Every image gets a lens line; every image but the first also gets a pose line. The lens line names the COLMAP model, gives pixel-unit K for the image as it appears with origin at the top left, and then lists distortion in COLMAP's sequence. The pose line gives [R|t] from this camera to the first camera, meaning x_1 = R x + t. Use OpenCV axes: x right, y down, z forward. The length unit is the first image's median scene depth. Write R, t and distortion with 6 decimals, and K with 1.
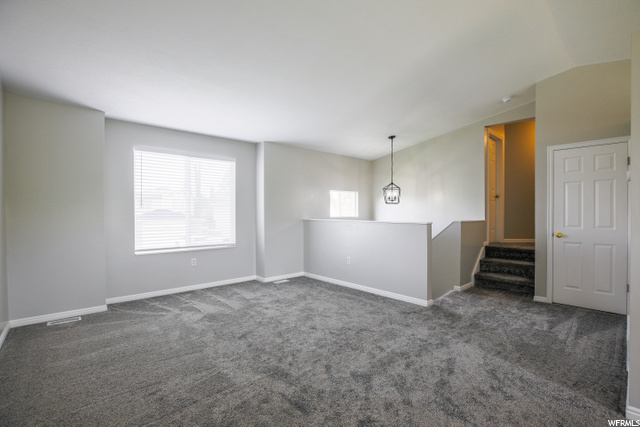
lens RADIAL K [[293.6, 0, 319.6], [0, 293.6, 216.6], [0, 0, 1]] dist [-0.029259, 0.002449]
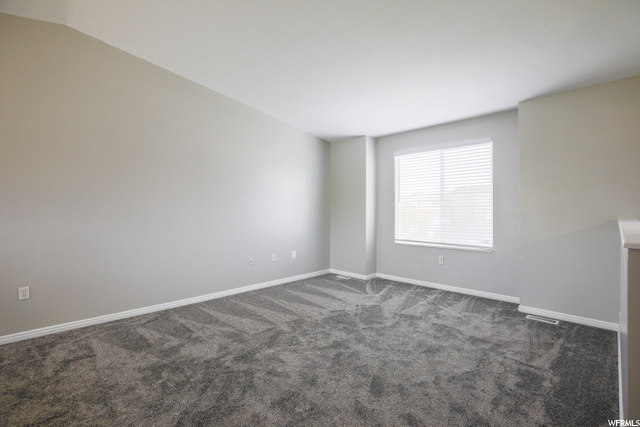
lens RADIAL K [[293.6, 0, 322.3], [0, 293.6, 208.6], [0, 0, 1]] dist [-0.029259, 0.002449]
pose [[0.045636, 0.000909, -0.998958, 0.548401], [-0.006594, 0.999978, 0.000609, -0.009781], [0.998936, 0.006560, 0.045641, 0.625154]]
